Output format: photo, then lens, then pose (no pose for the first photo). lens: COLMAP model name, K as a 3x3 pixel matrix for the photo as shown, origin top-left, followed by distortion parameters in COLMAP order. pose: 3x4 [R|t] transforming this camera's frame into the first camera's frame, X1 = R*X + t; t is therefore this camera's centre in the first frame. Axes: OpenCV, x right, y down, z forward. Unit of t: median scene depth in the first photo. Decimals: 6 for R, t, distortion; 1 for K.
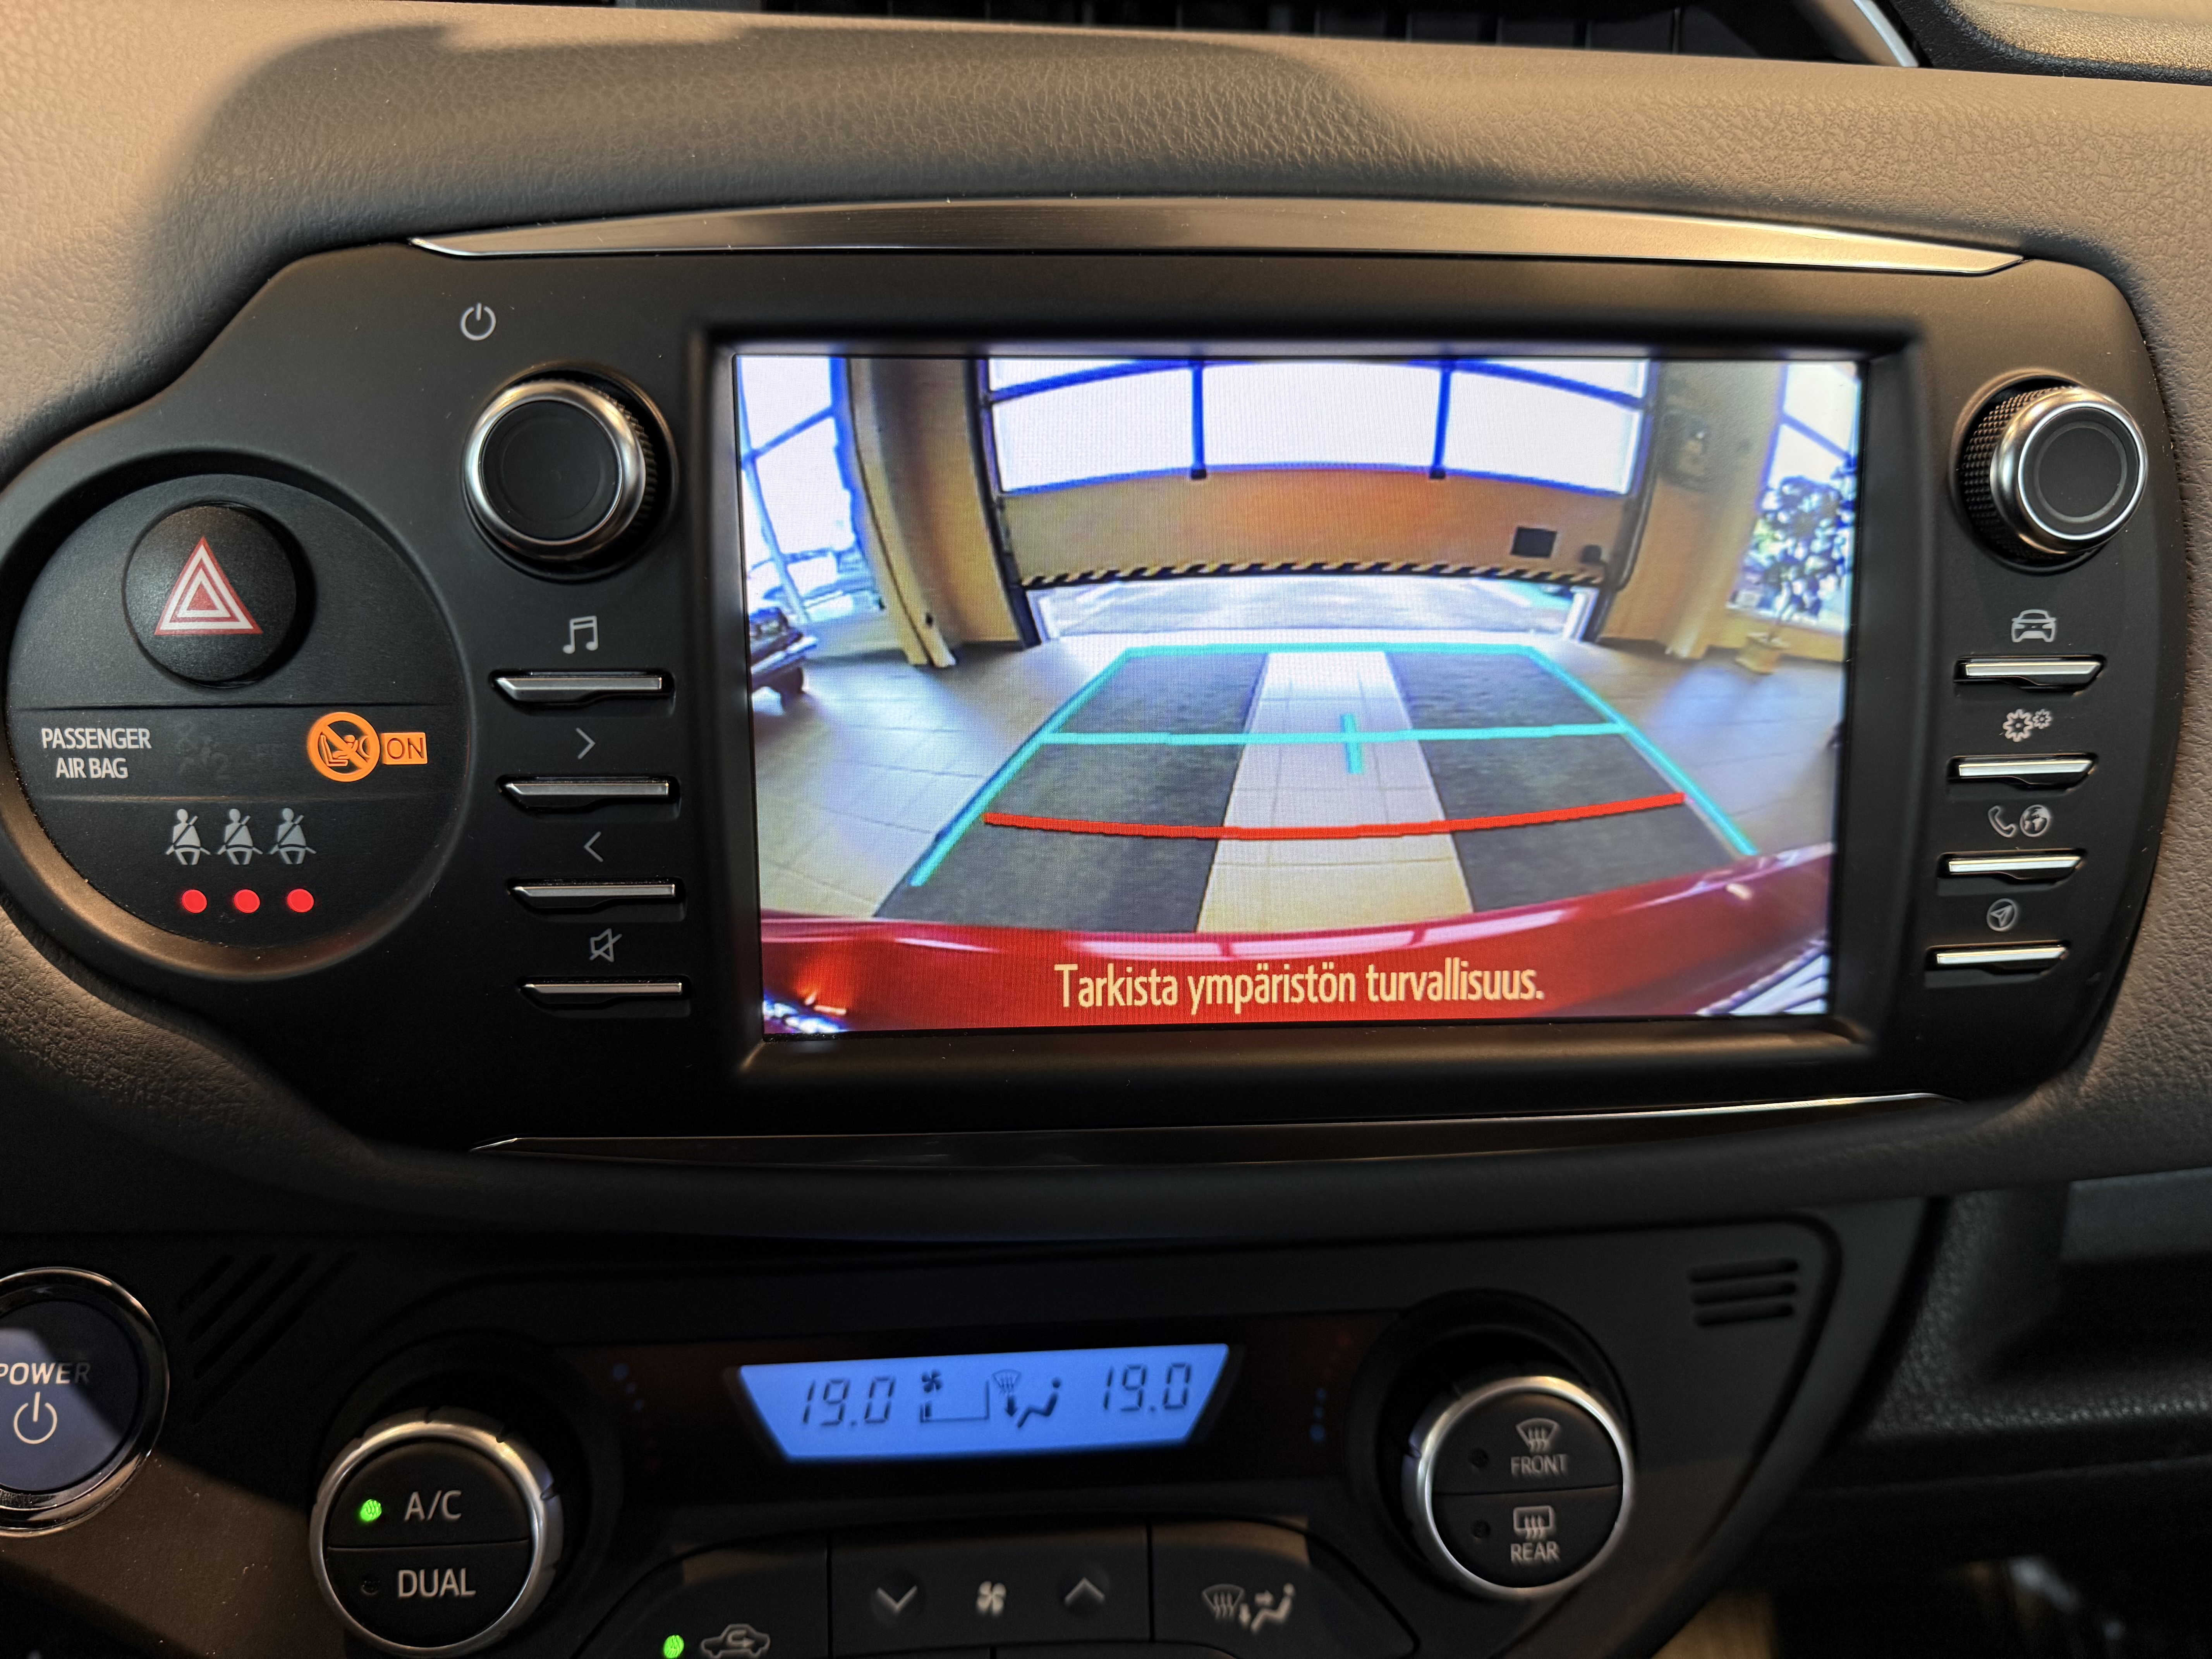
lens RADIAL K [[1693.5, 0, 1106.0], [0, 1693.5, 829.5], [0, 0, 1]] dist [0.003512, -0.085950]
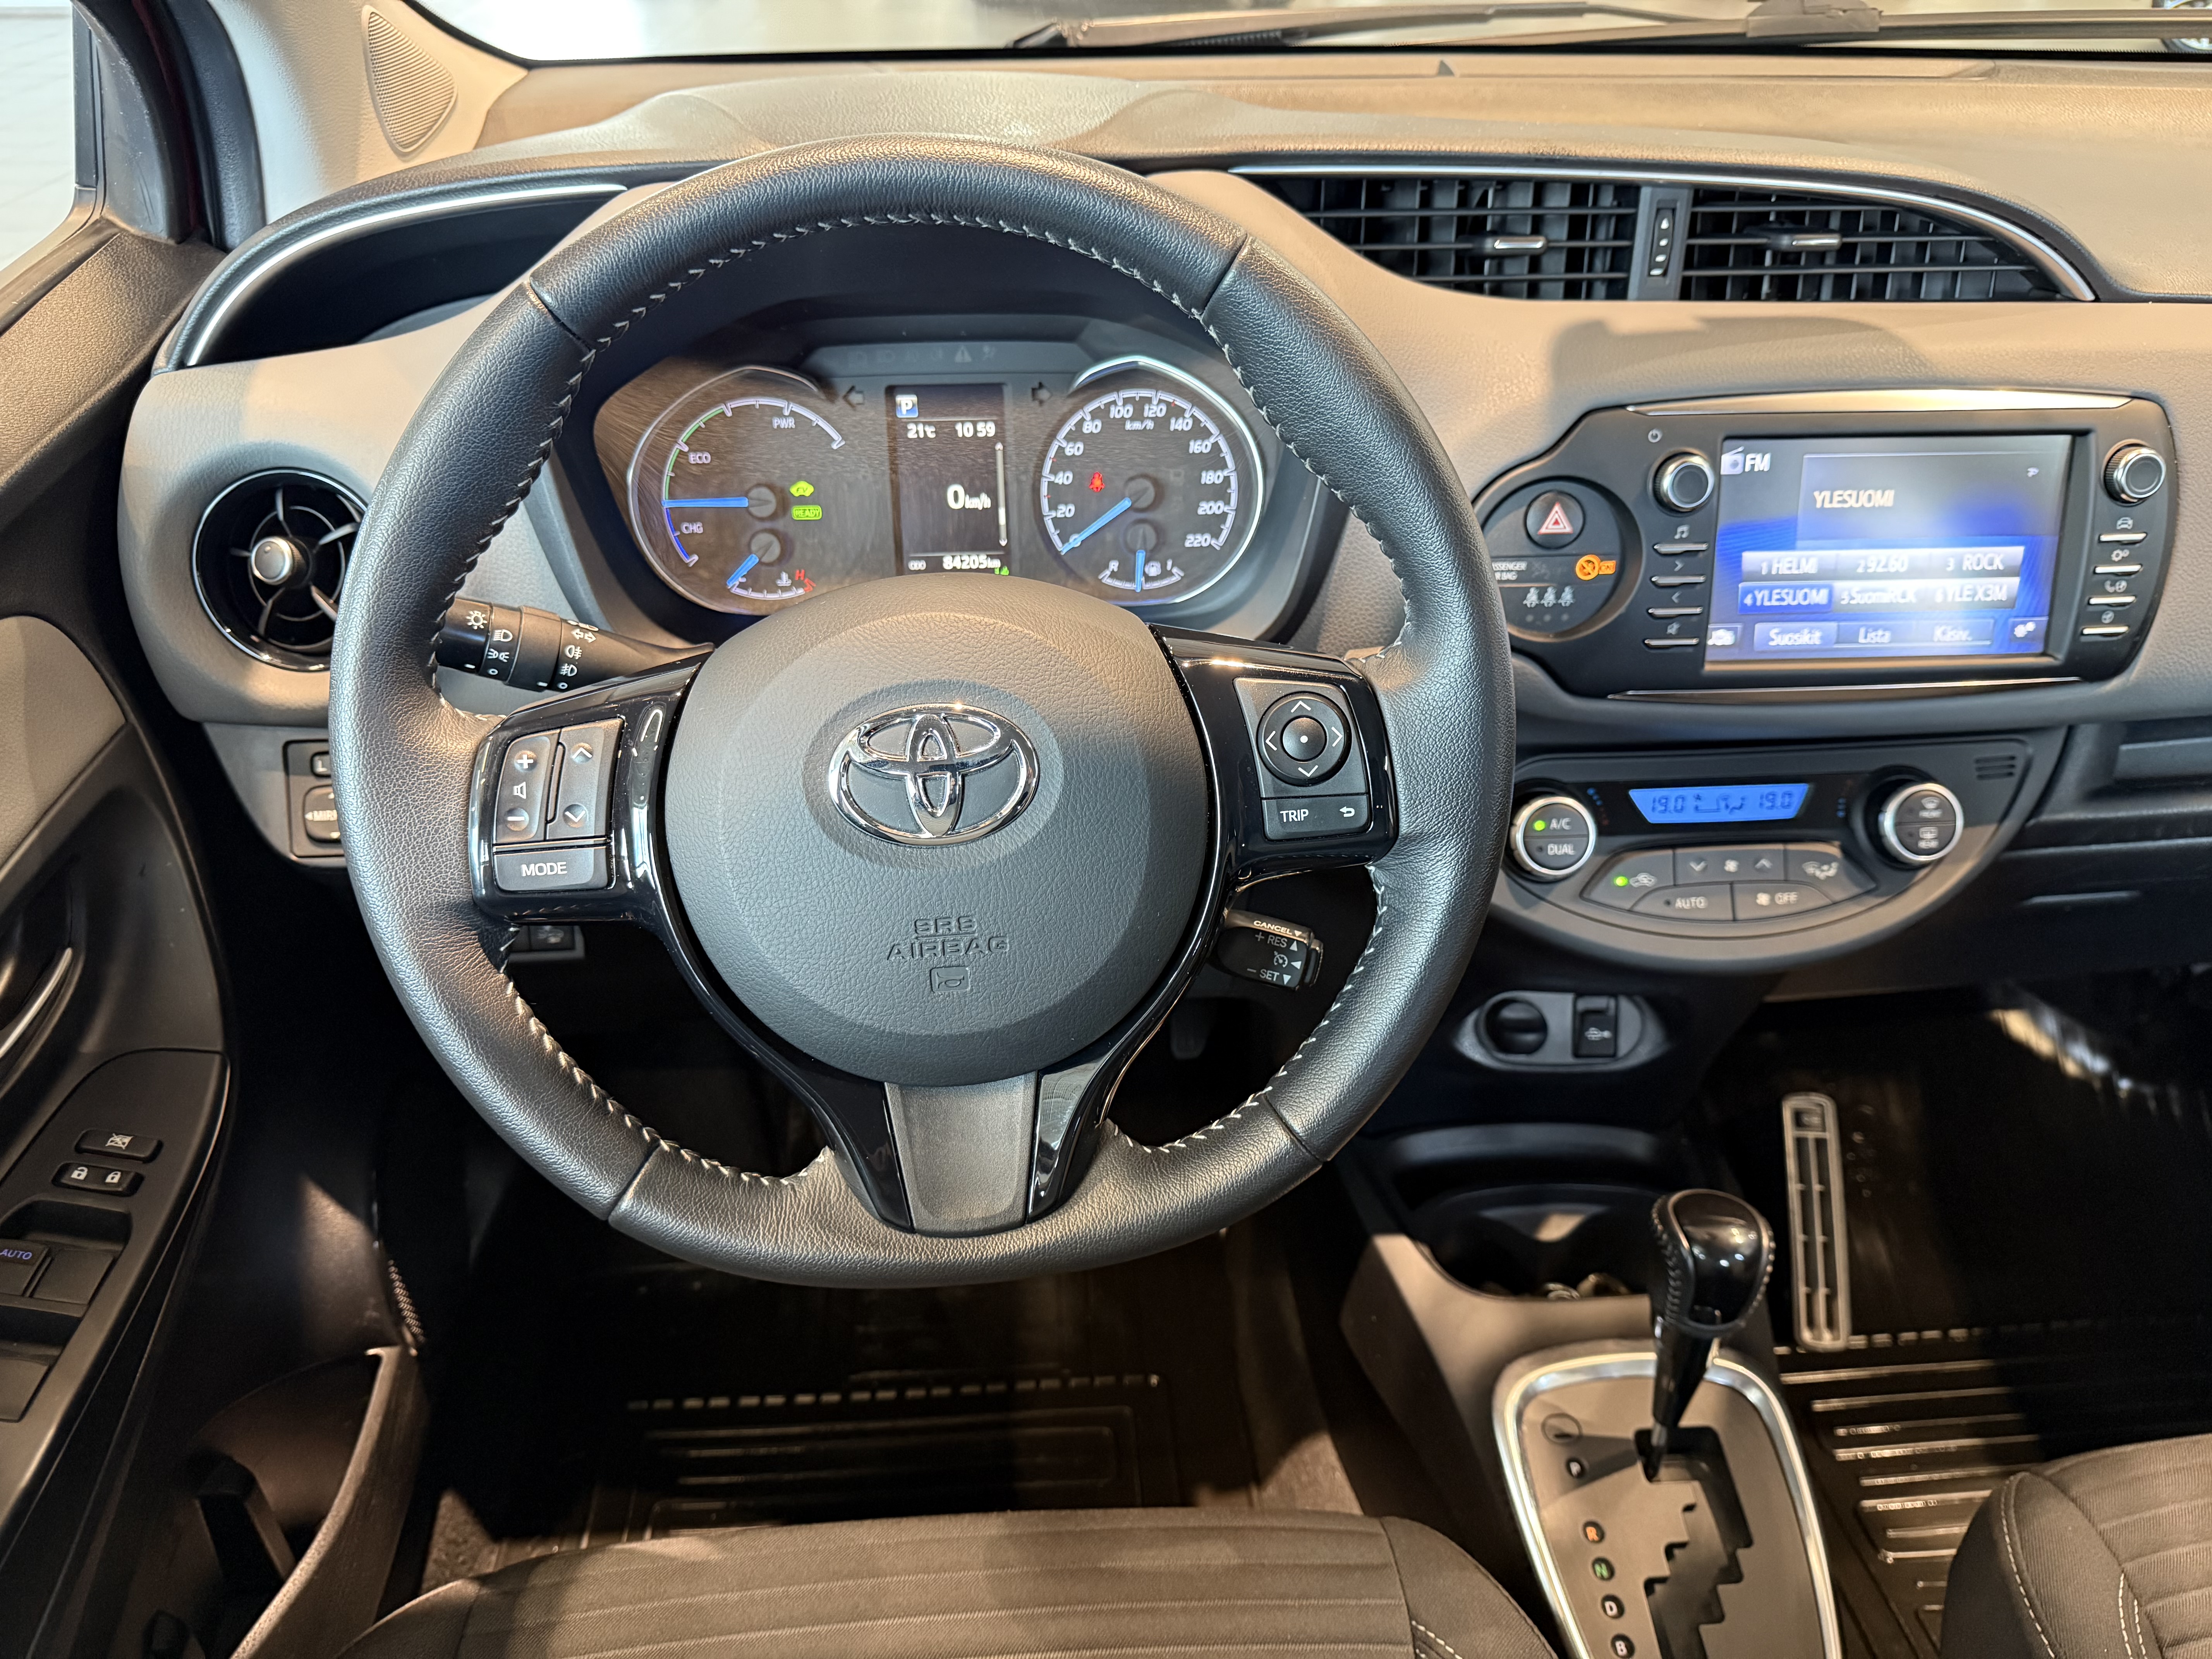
lens RADIAL K [[1652.0, 0, 1103.0], [0, 1652.0, 865.8], [0, 0, 1]] dist [0.105955, -0.182682]
pose [[0.999778, -0.010925, -0.017993, -1.279163], [0.013288, 0.990487, 0.136966, 0.058589], [0.016325, -0.137175, 0.990412, -2.167632]]
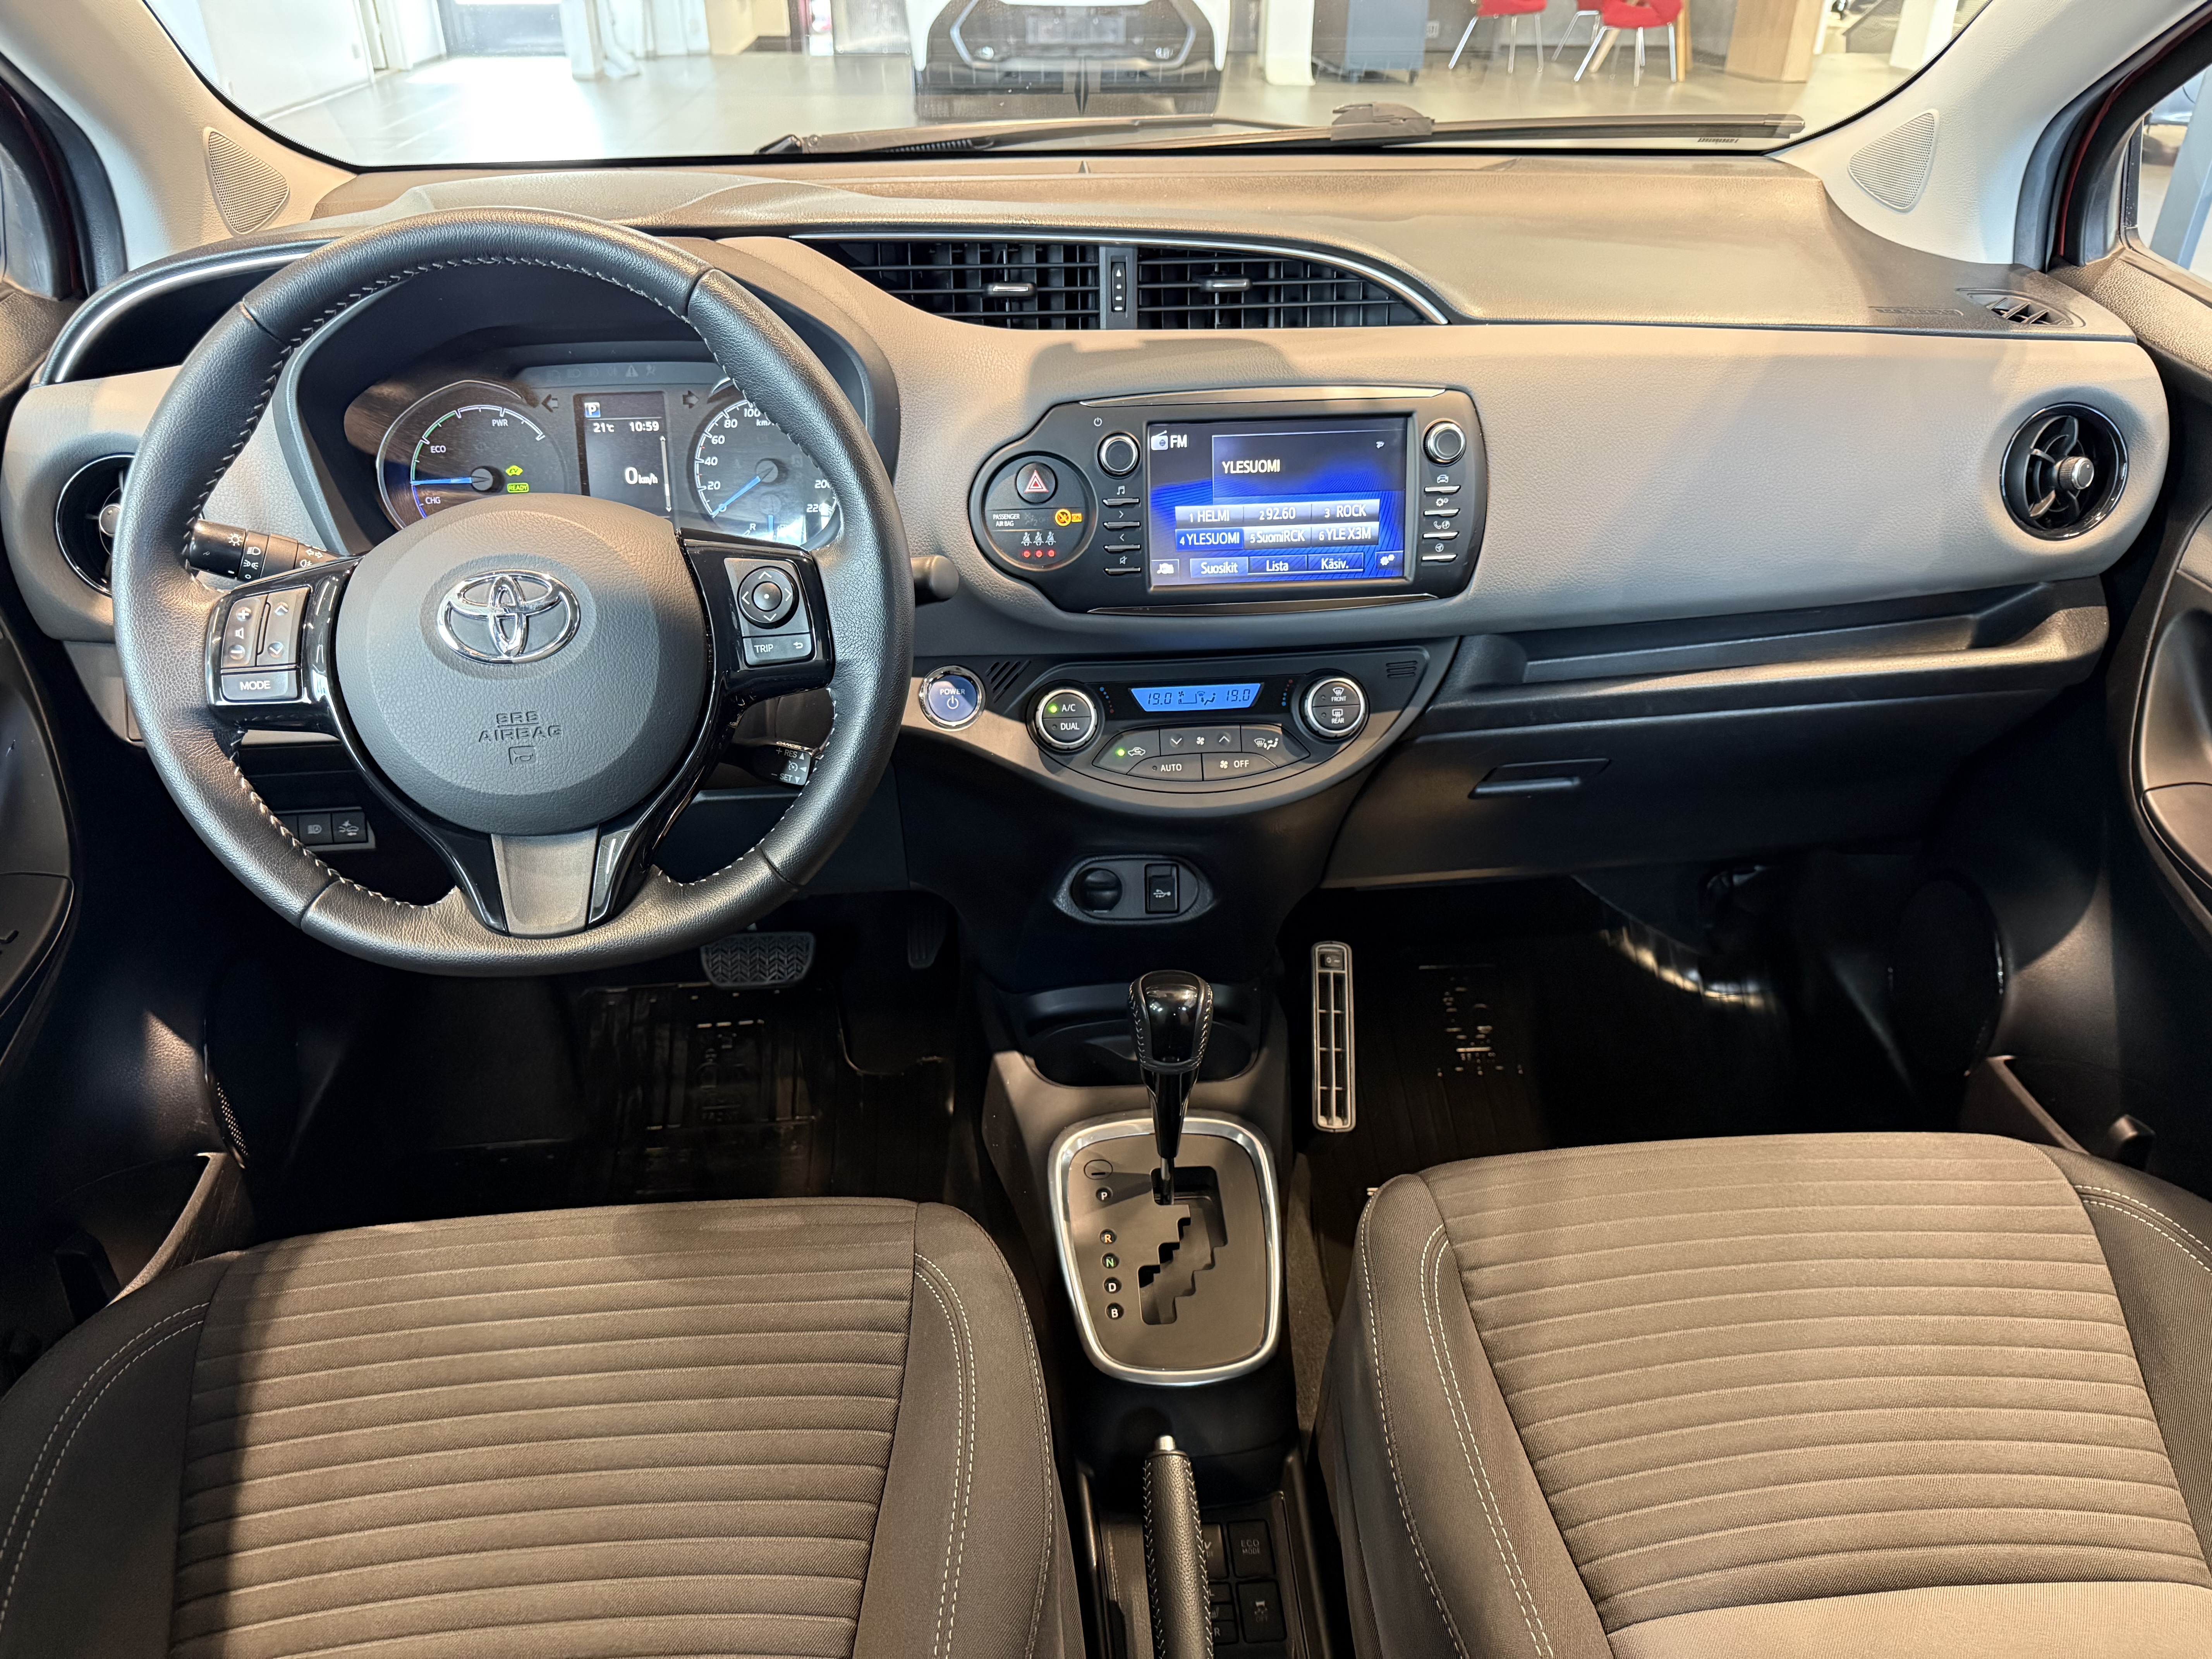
lens RADIAL K [[1652.0, 0, 1103.0], [0, 1652.0, 865.8], [0, 0, 1]] dist [0.105955, -0.182682]
pose [[0.999664, -0.024267, -0.009079, -0.314076], [0.024939, 0.996218, 0.083234, 0.493354], [0.007025, -0.083432, 0.996489, -3.367963]]
